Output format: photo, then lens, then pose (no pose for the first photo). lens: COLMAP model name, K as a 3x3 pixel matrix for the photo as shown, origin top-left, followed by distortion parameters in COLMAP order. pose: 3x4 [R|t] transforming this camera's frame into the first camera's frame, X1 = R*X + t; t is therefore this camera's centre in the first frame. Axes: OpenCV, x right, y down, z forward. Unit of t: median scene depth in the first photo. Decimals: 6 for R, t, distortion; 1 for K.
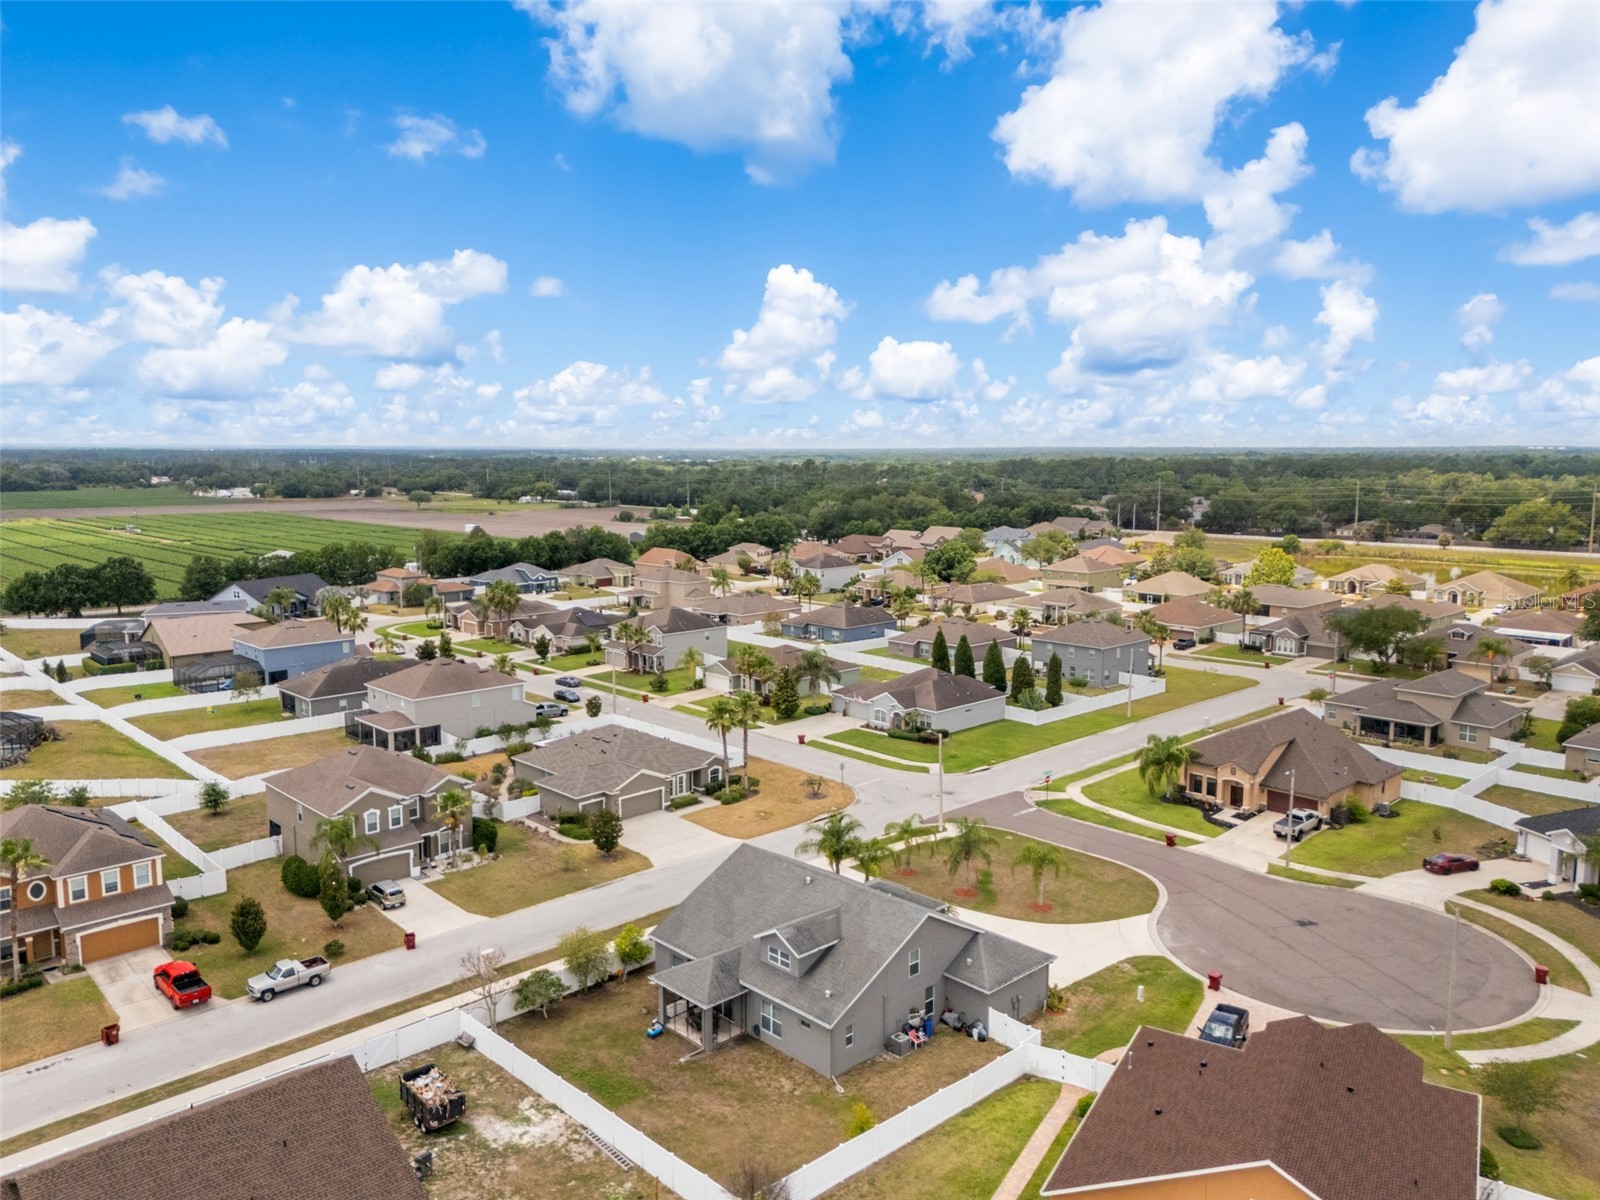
lens RADIAL K [[1172.2, 0, 800.3], [0, 1172.2, 607.4], [0, 0, 1]] dist [0.101670, -0.110493]
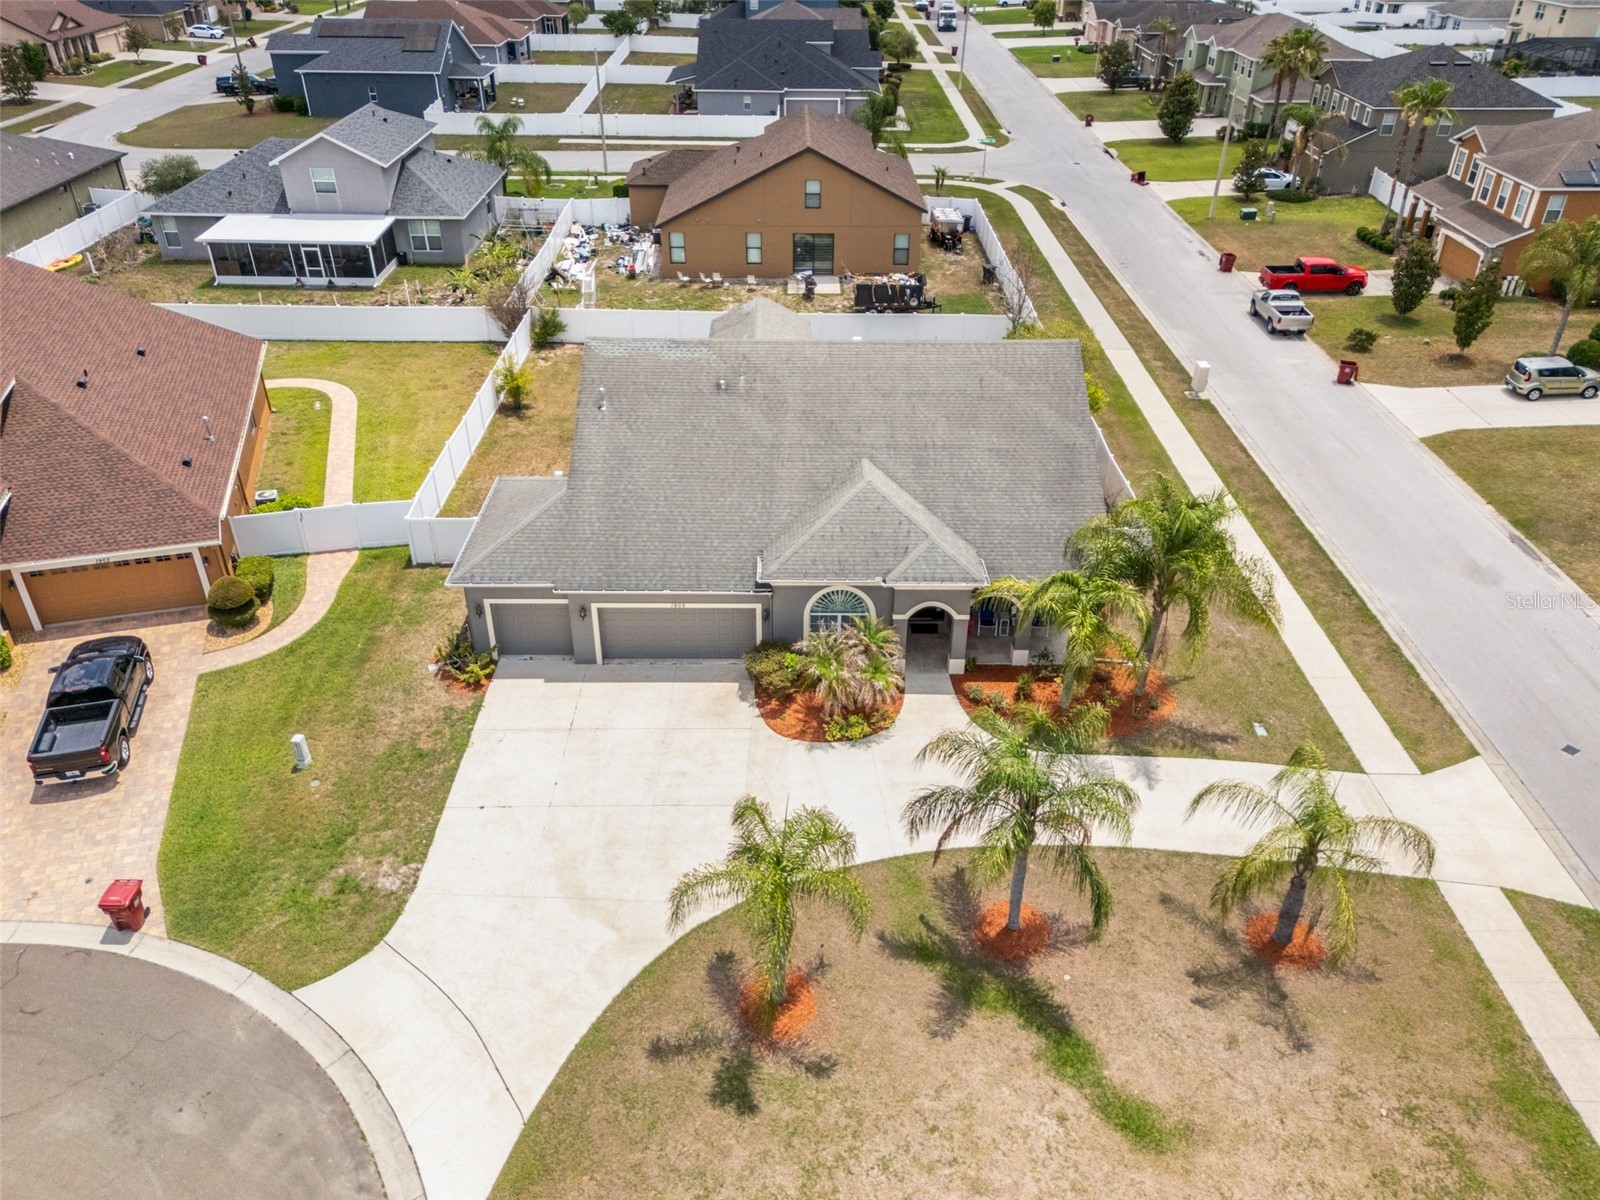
lens RADIAL K [[1177.8, 0, 799.1], [0, 1177.8, 606.5], [0, 0, 1]] dist [0.062849, -0.047950]
pose [[-0.688693, 0.384940, -0.614429, 0.270227], [-0.105724, 0.785053, 0.610339, 0.000024], [0.717304, 0.485296, -0.499963, 0.877252]]
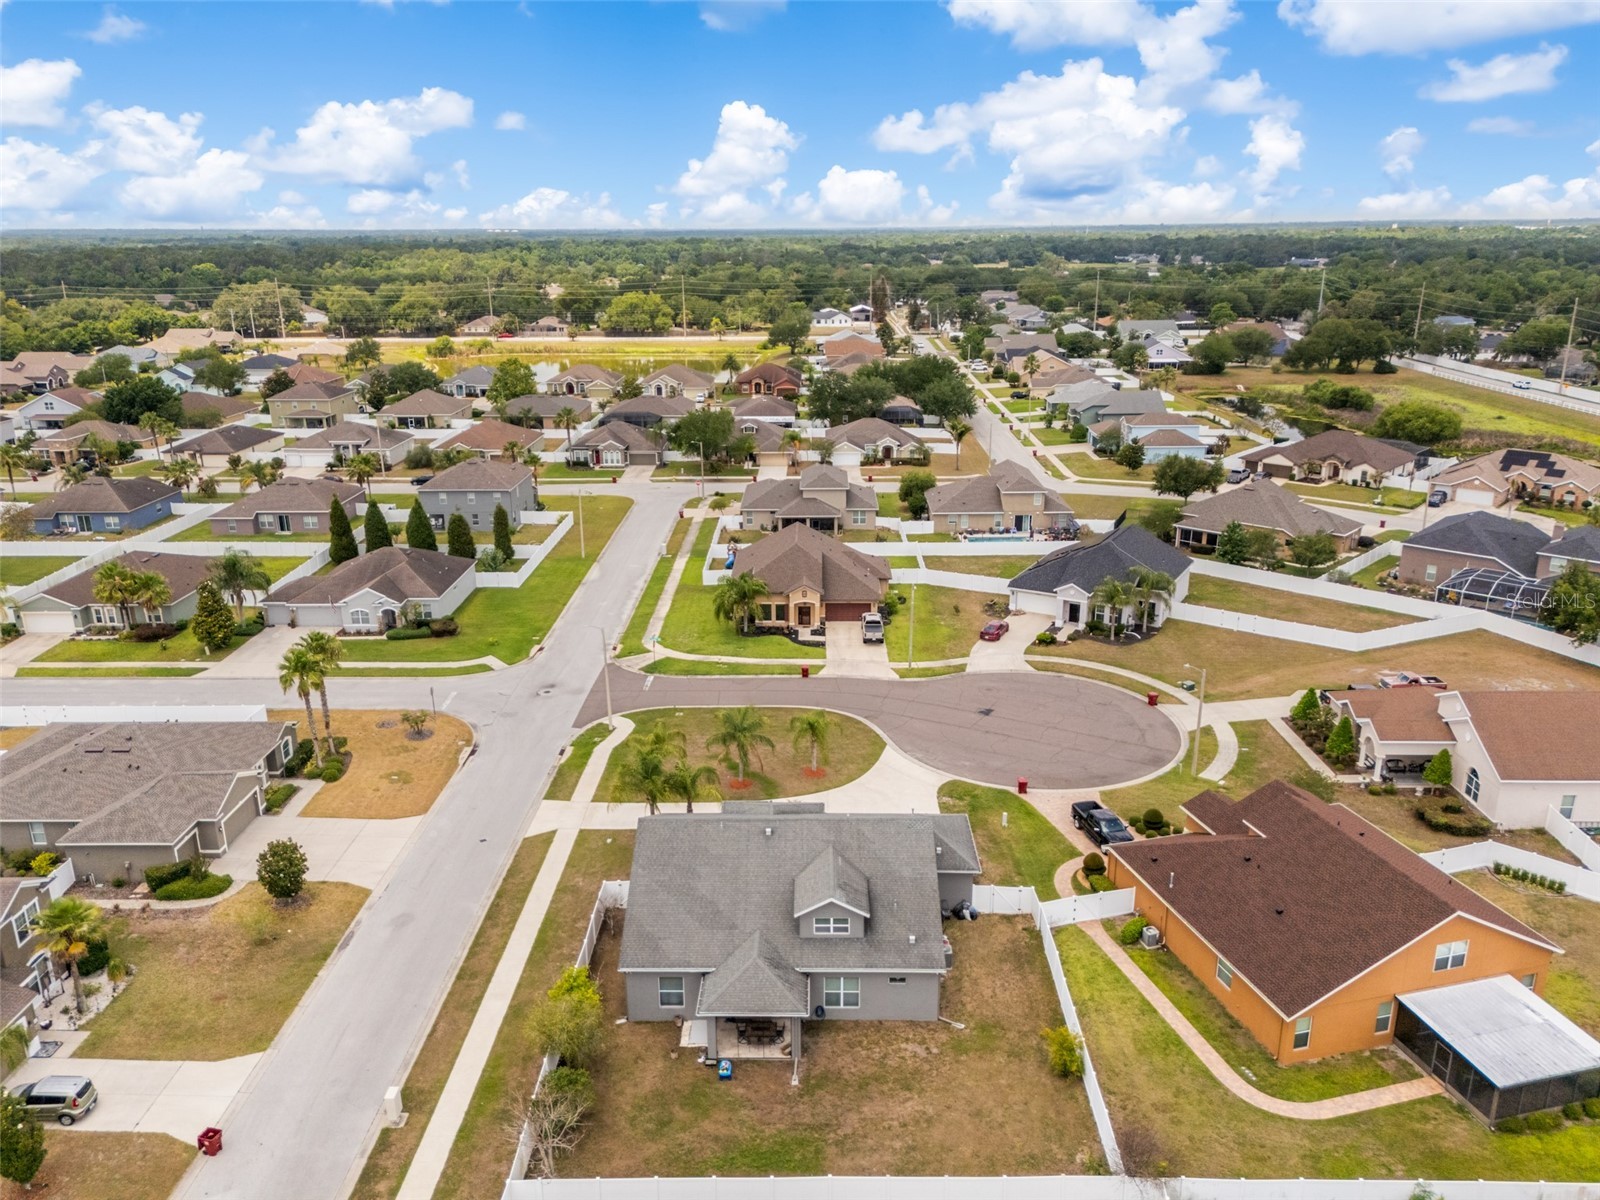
lens RADIAL K [[1172.2, 0, 800.3], [0, 1172.2, 607.4], [0, 0, 1]] dist [0.101670, -0.110493]
pose [[0.701823, -0.225263, 0.675797, -0.353547], [0.105501, 0.971091, 0.214129, -0.076437], [-0.704496, -0.078983, 0.705299, 0.255876]]
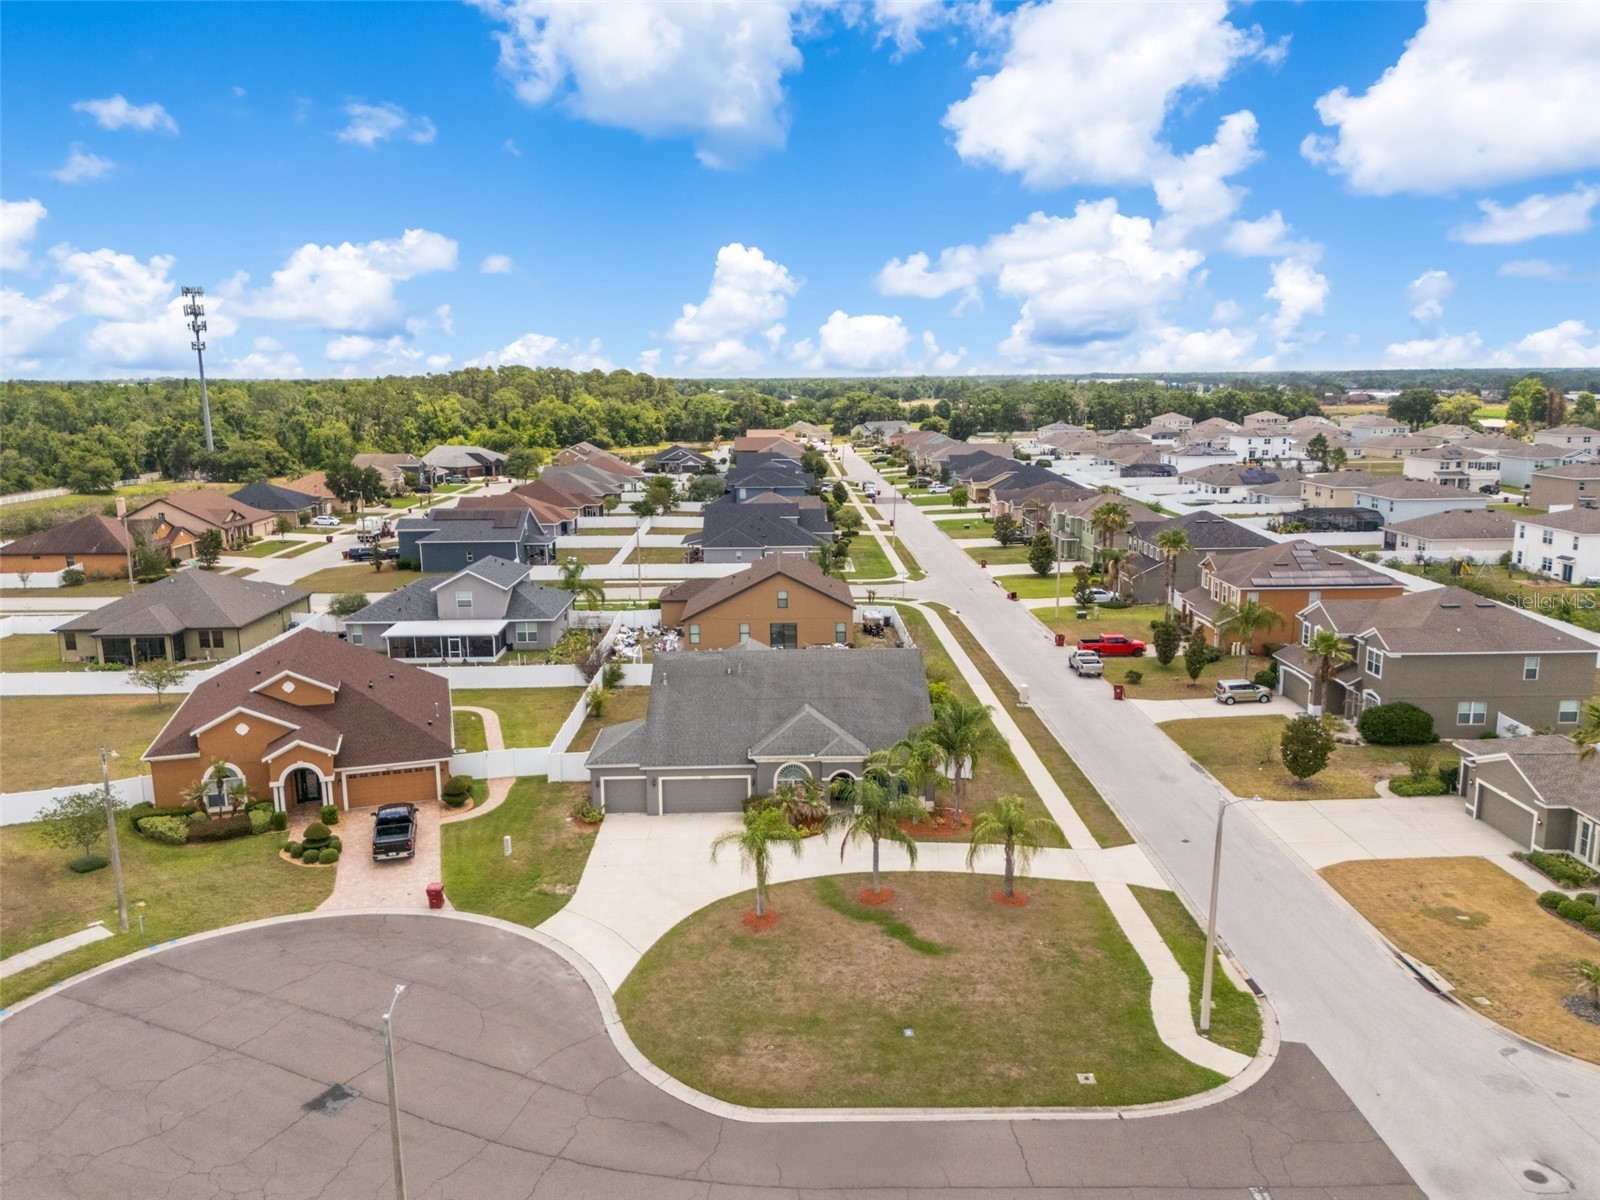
lens RADIAL K [[1172.2, 0, 800.3], [0, 1172.2, 607.4], [0, 0, 1]] dist [0.101670, -0.110493]
pose [[-0.675438, 0.146702, -0.722677, 0.474447], [-0.092908, 0.955272, 0.280754, -0.052507], [0.731540, 0.256775, -0.631597, 1.075552]]
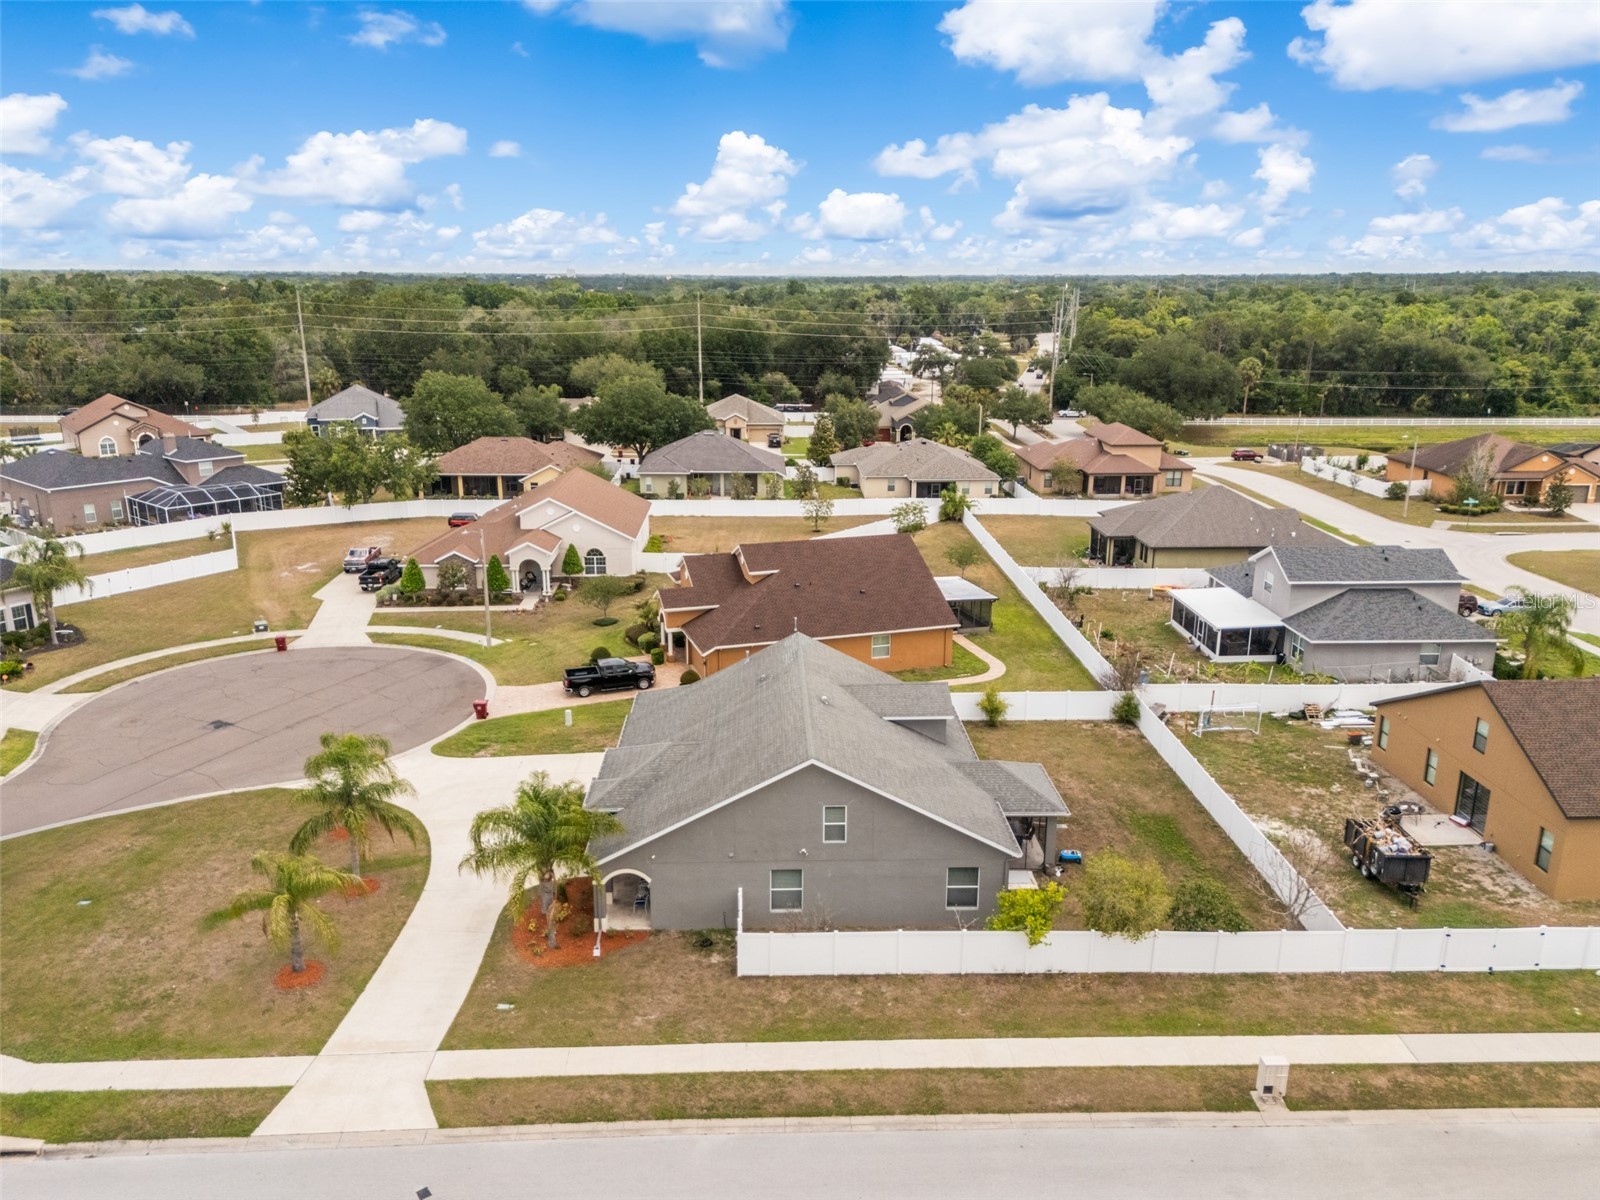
lens RADIAL K [[1177.8, 0, 799.1], [0, 1177.8, 606.5], [0, 0, 1]] dist [0.062849, -0.047950]
pose [[-0.746882, -0.183805, 0.639049, -0.277210], [0.087216, 0.925657, 0.368173, -0.051535], [-0.659212, 0.330717, -0.675326, 0.977538]]
